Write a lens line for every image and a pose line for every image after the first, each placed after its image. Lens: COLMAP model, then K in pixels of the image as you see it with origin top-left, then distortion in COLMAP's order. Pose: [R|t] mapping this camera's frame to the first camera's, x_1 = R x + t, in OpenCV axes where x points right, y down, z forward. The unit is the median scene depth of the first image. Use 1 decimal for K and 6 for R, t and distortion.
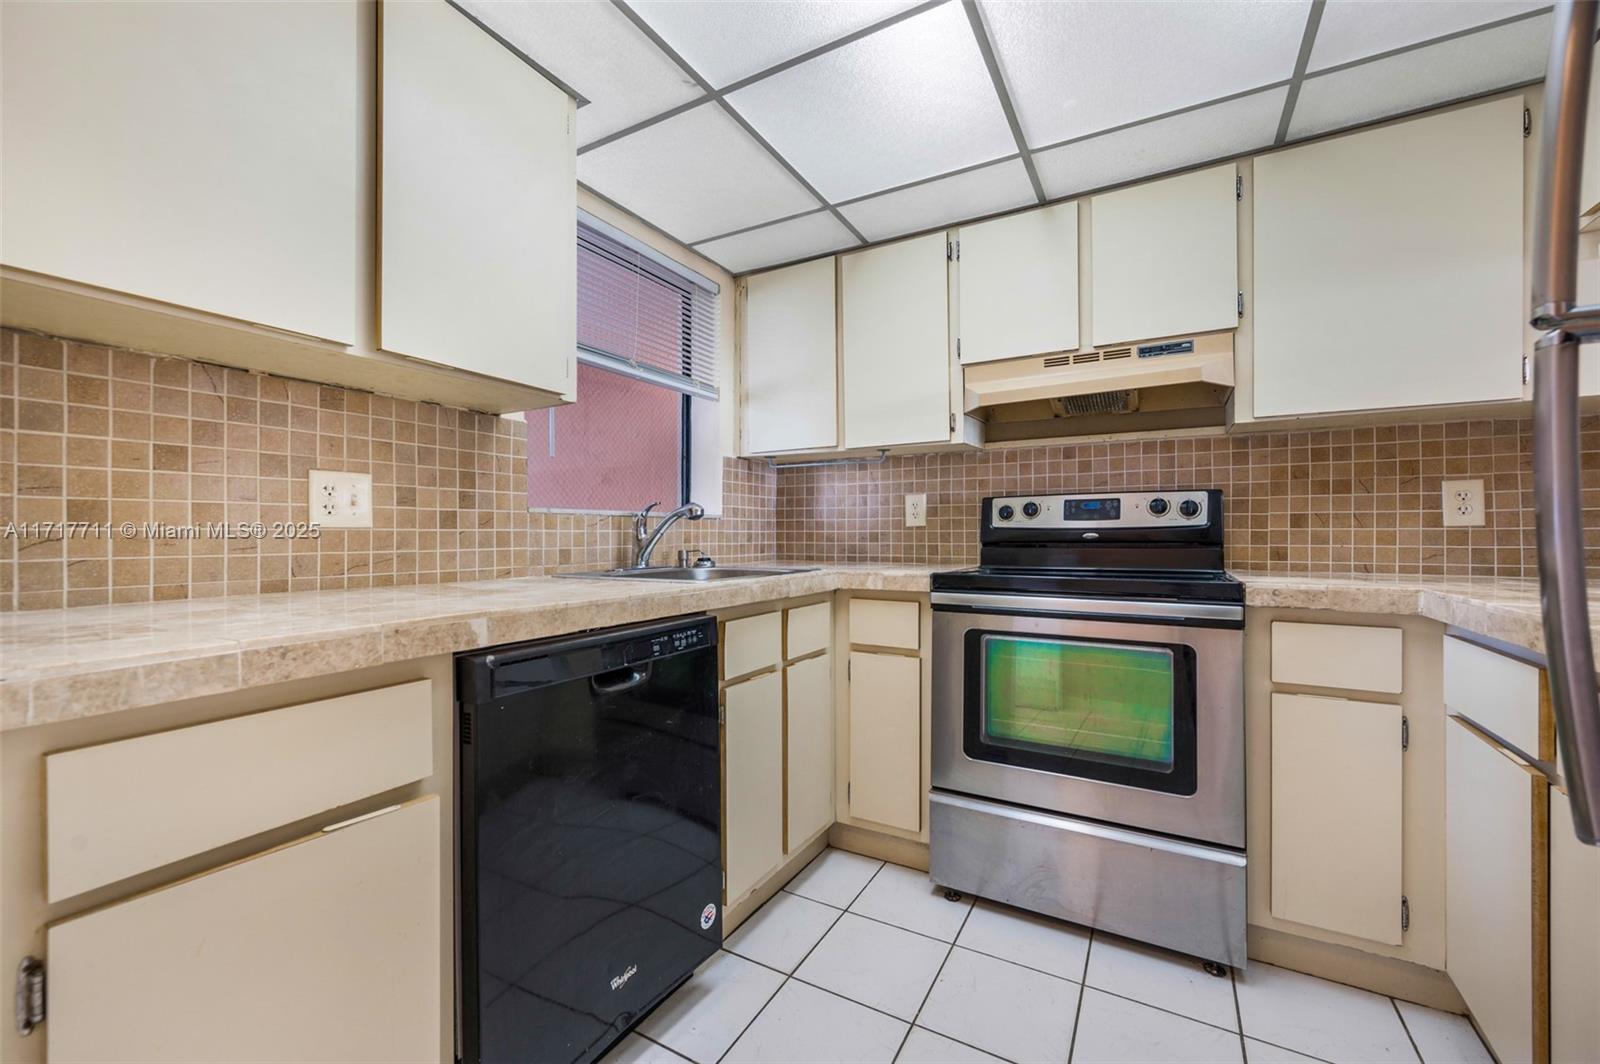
lens RADIAL K [[640.8, 0, 800.0], [0, 640.8, 532.0], [0, 0, 1]] dist [-0.002170, -0.000077]
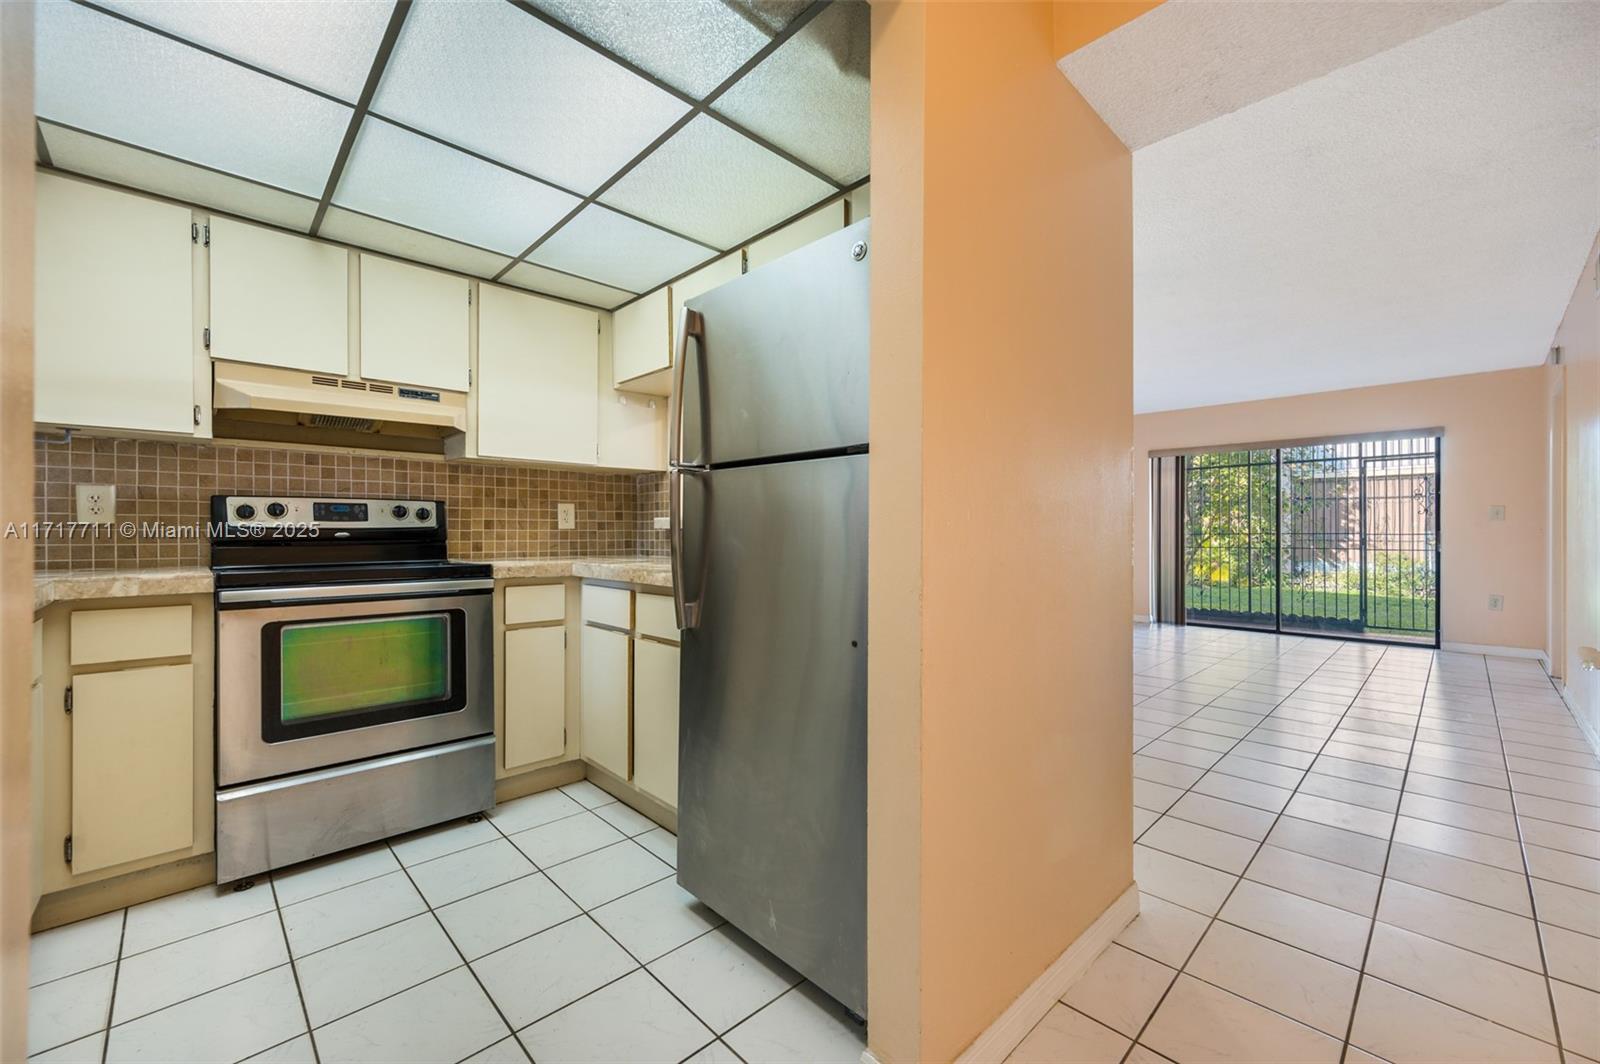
lens RADIAL K [[631.9, 0, 800.0], [0, 631.9, 532.0], [0, 0, 1]] dist [0.002444, 0.000121]
pose [[0.284722, 0.002481, 0.958607, -0.440302], [-0.003521, 0.999993, -0.001542, -0.000483], [-0.958604, -0.002936, 0.284729, -0.127527]]
